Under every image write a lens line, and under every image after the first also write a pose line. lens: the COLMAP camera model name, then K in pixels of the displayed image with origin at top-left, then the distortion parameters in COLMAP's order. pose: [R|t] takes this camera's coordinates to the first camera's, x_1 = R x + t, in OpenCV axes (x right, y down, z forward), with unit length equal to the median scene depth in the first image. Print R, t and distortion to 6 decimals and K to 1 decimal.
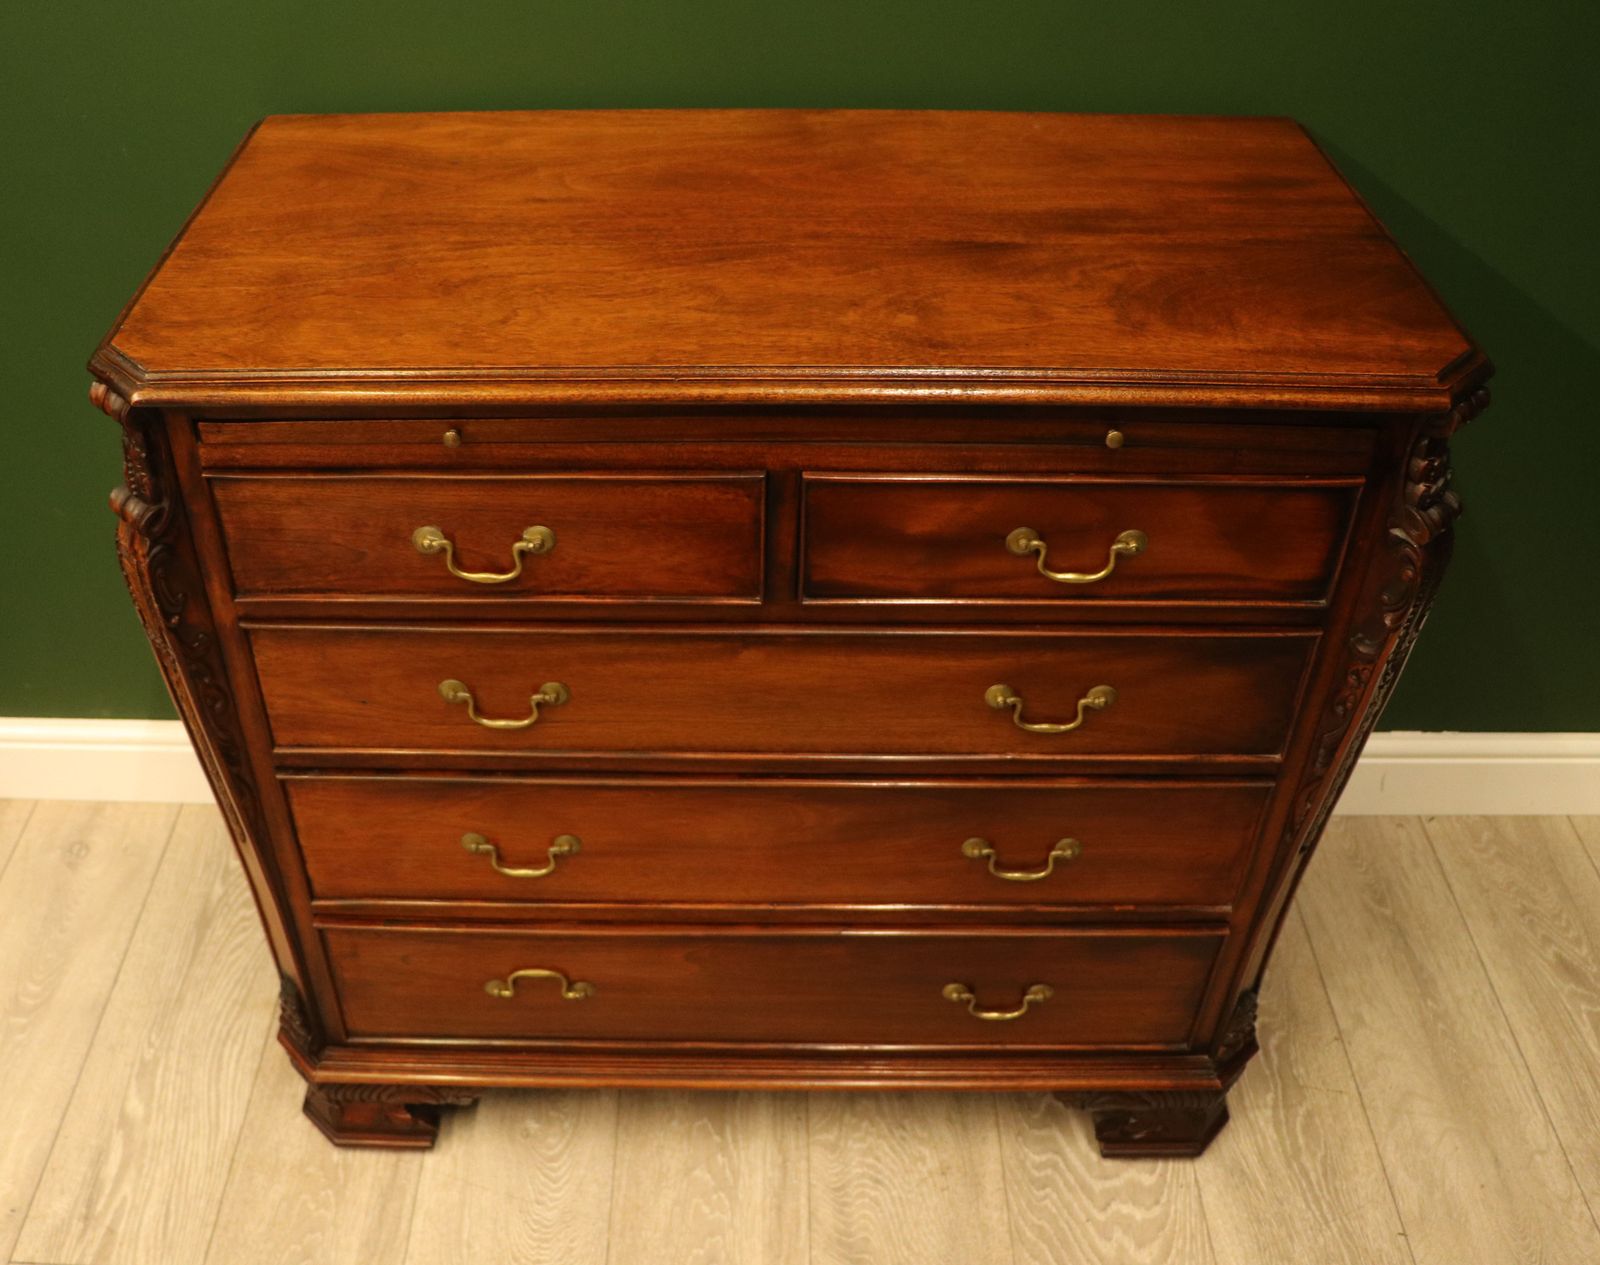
lens RADIAL K [[1551.0, 0, 707.2], [0, 1551.0, 657.2], [0, 0, 1]] dist [-0.178357, 0.146654]
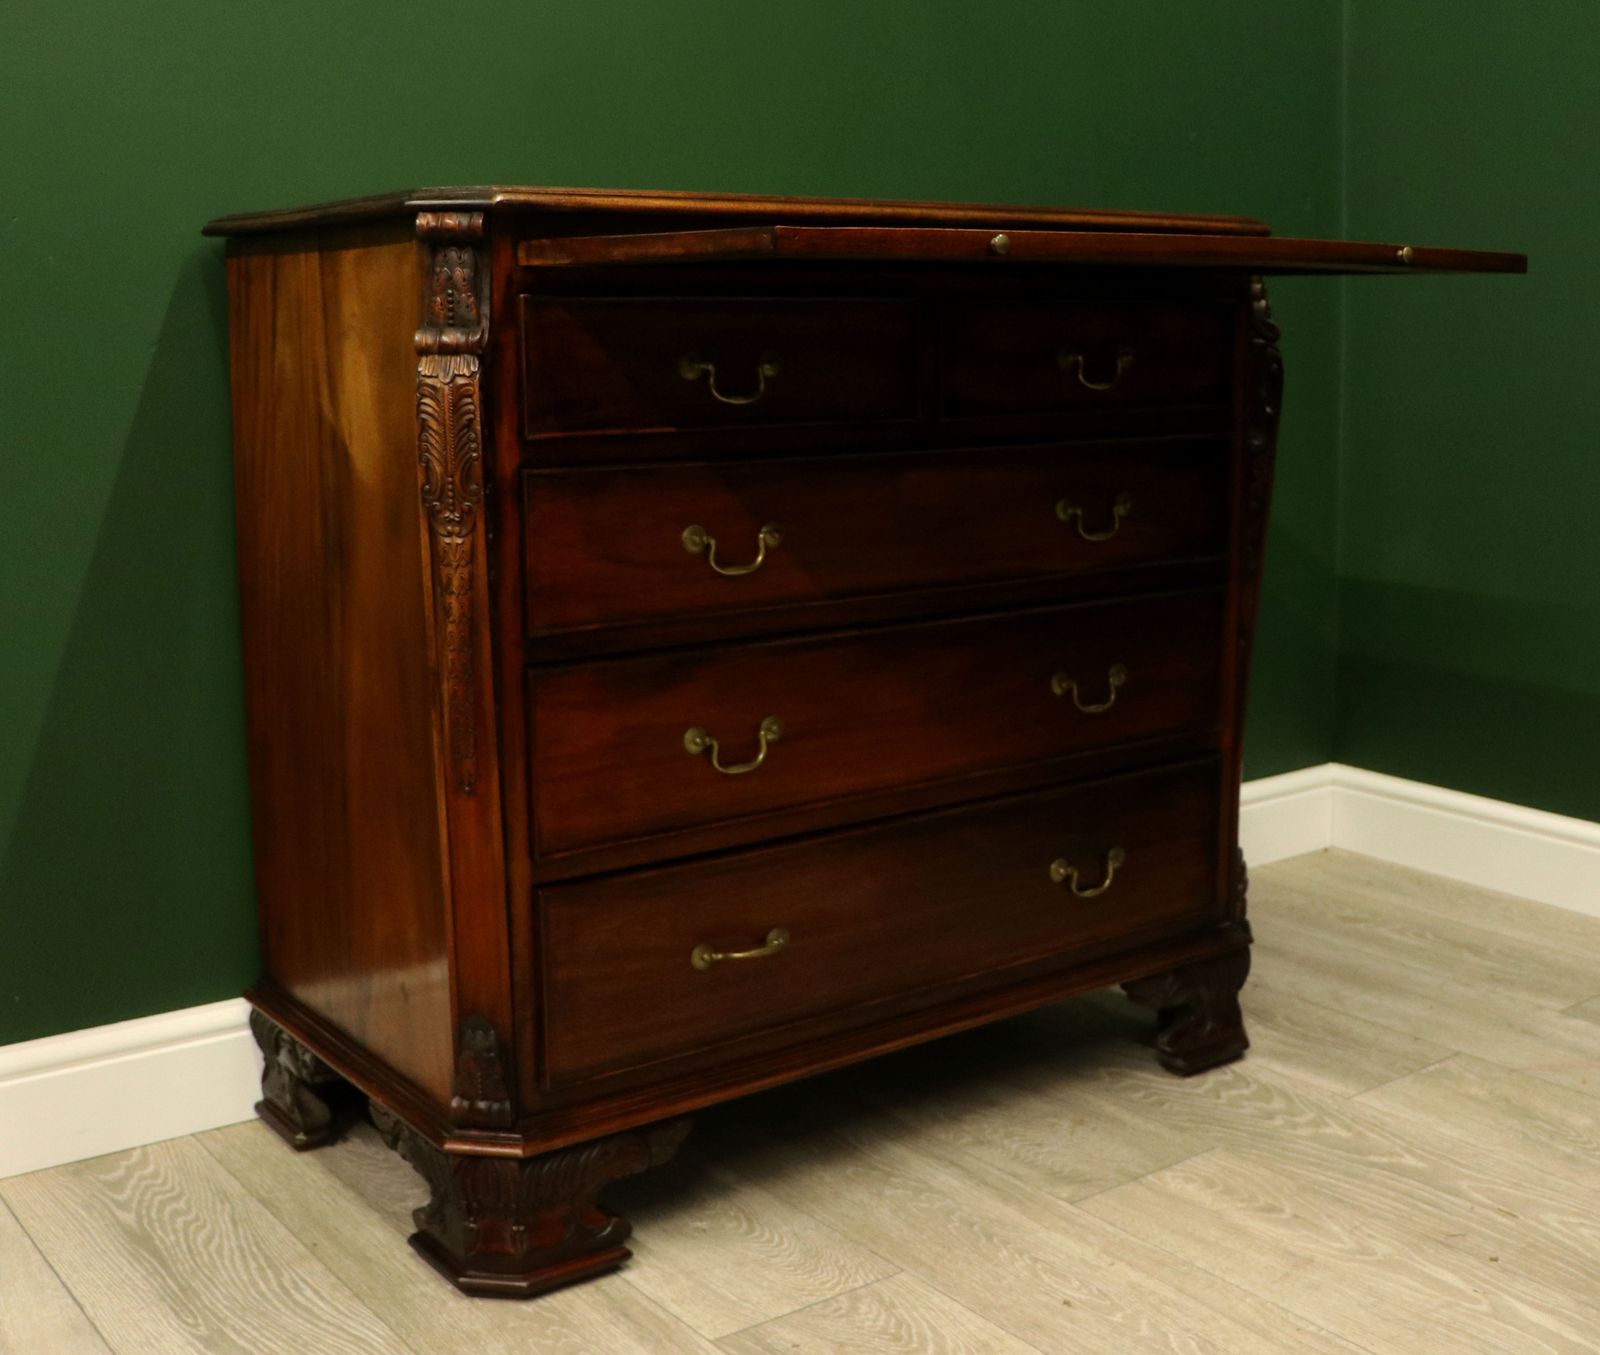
lens RADIAL K [[1958.3, 0, 867.3], [0, 1958.3, 678.2], [0, 0, 1]] dist [-0.172773, 0.123300]
pose [[0.774249, -0.107662, 0.623657, -0.738010], [0.398524, 0.848455, -0.348285, 0.496421], [-0.491648, 0.518201, 0.699821, 0.033330]]
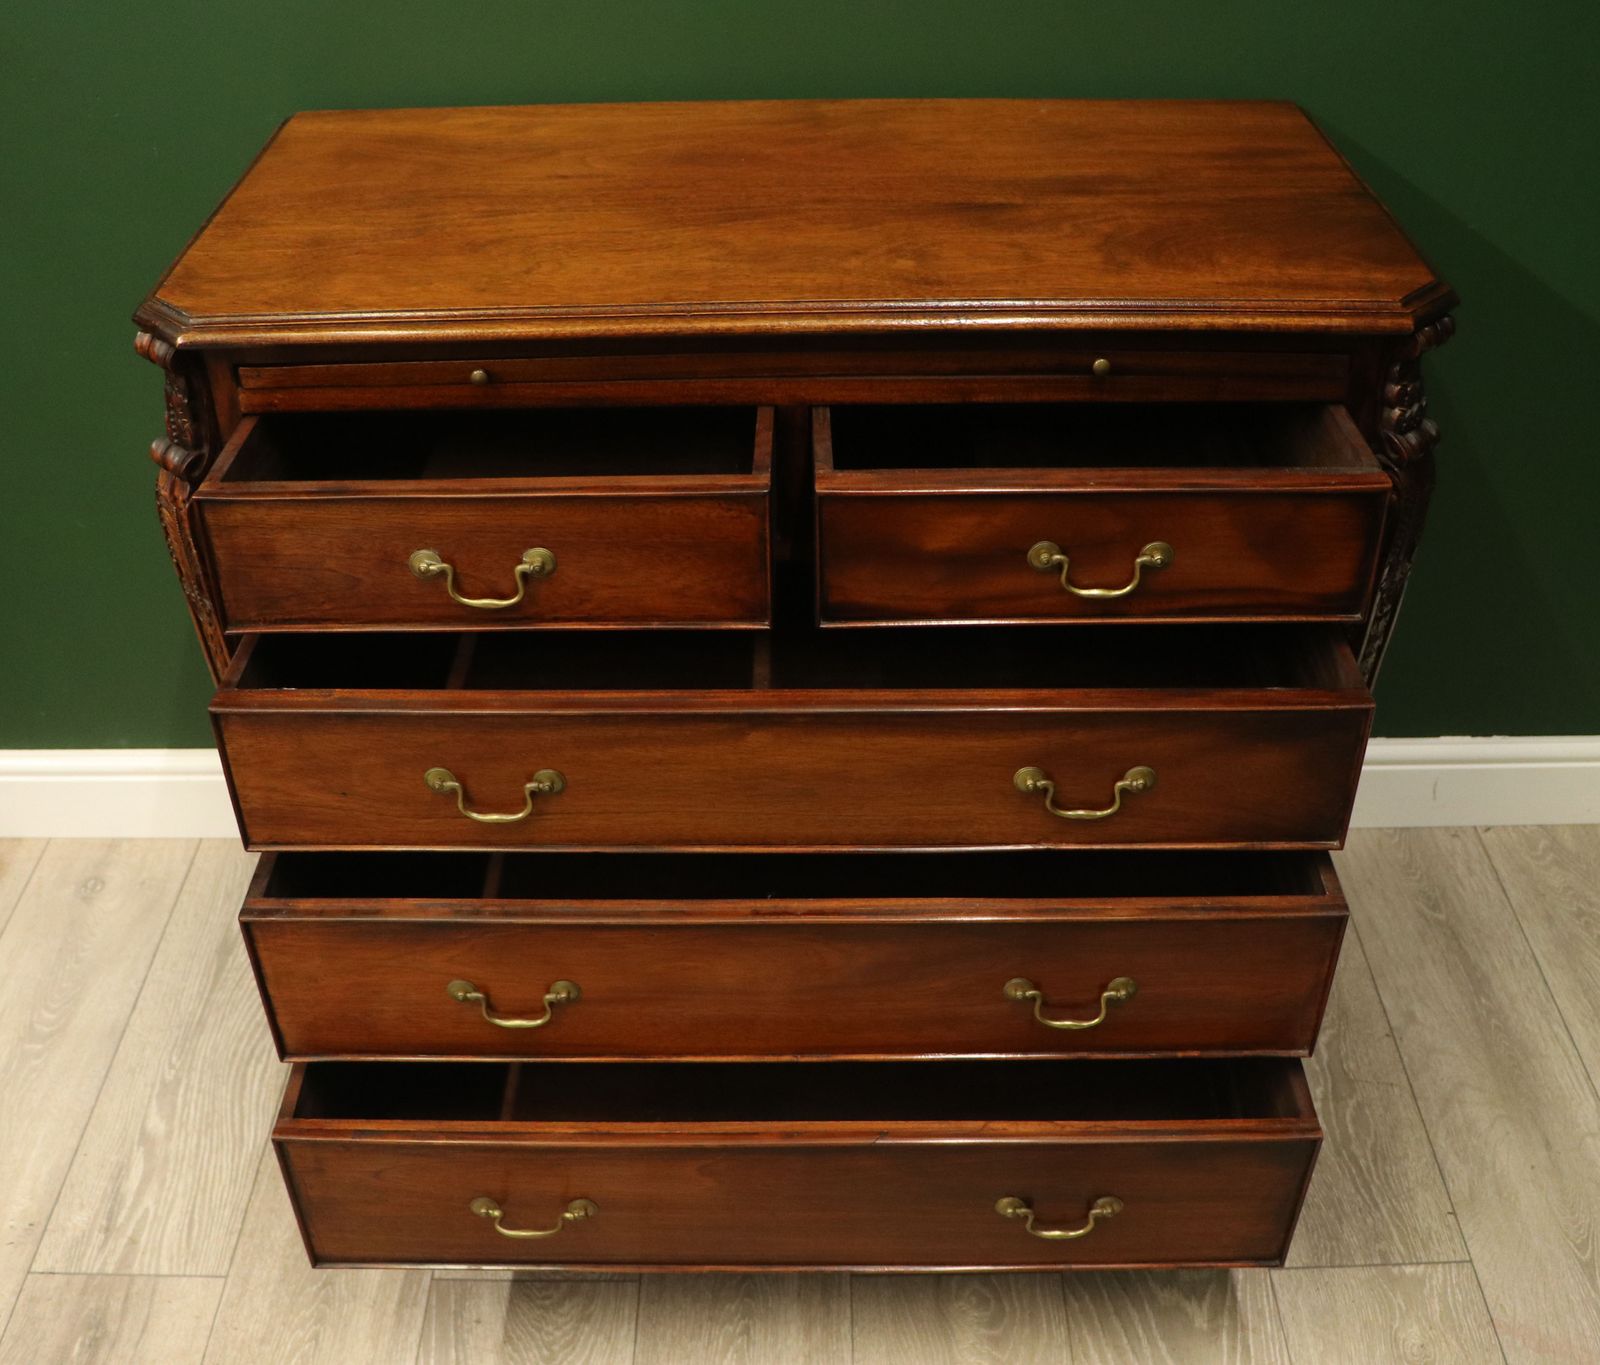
lens RADIAL K [[1734.6, 0, 808.2], [0, 1734.6, 715.7], [0, 0, 1]] dist [-0.172548, 0.133744]
pose [[0.999542, -0.017133, 0.024962, 0.019141], [0.018456, 0.998381, -0.053794, 0.110356], [-0.024000, 0.054230, 0.998240, -0.121412]]
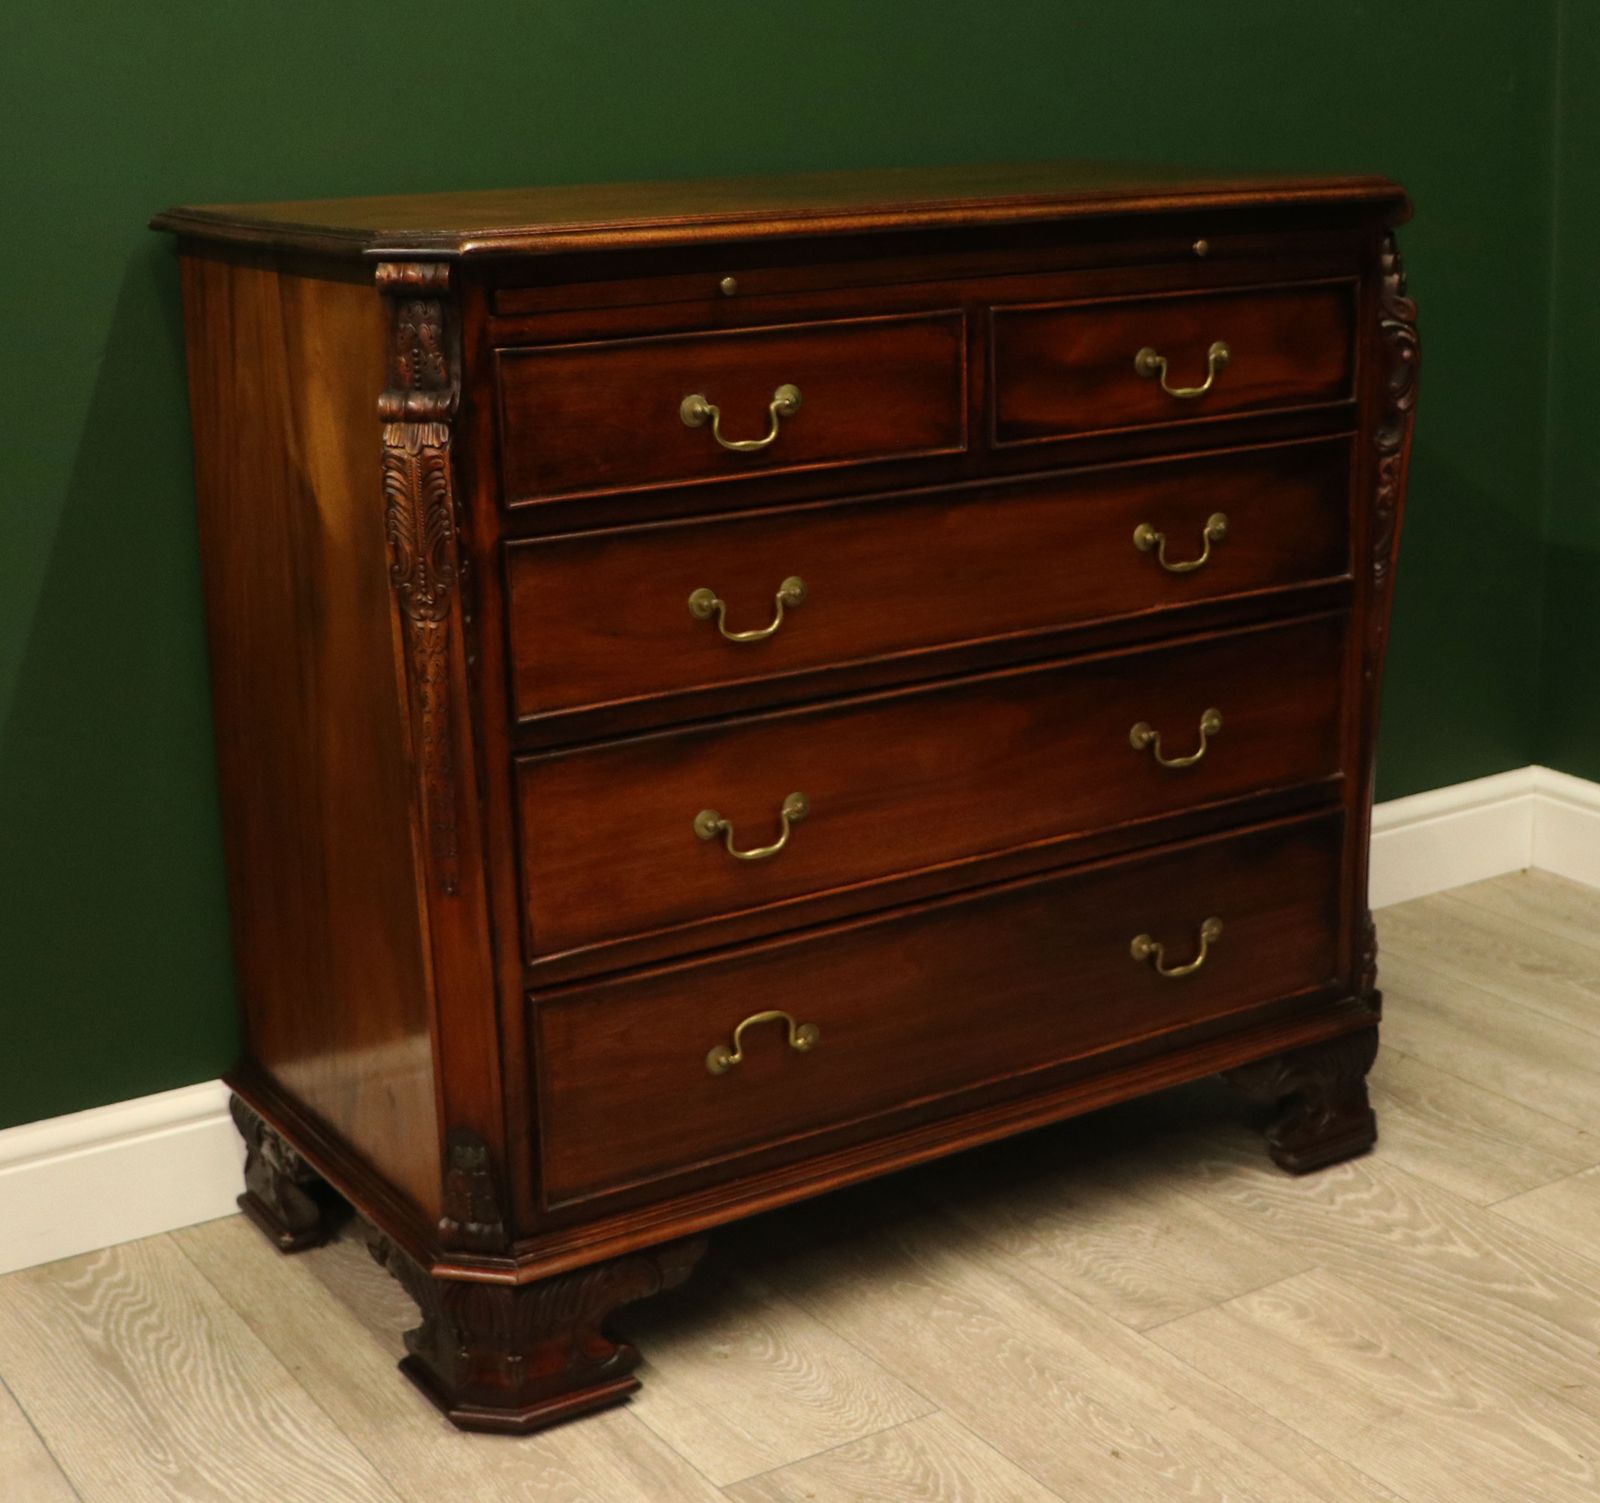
lens RADIAL K [[2531.1, 0, 877.6], [0, 2531.1, 751.5], [0, 0, 1]] dist [-0.108833, 0.061358]
pose [[0.818858, -0.158239, 0.551754, -0.758813], [0.372586, 0.877750, -0.301222, 0.488544], [-0.436637, 0.452234, 0.777710, -0.178037]]
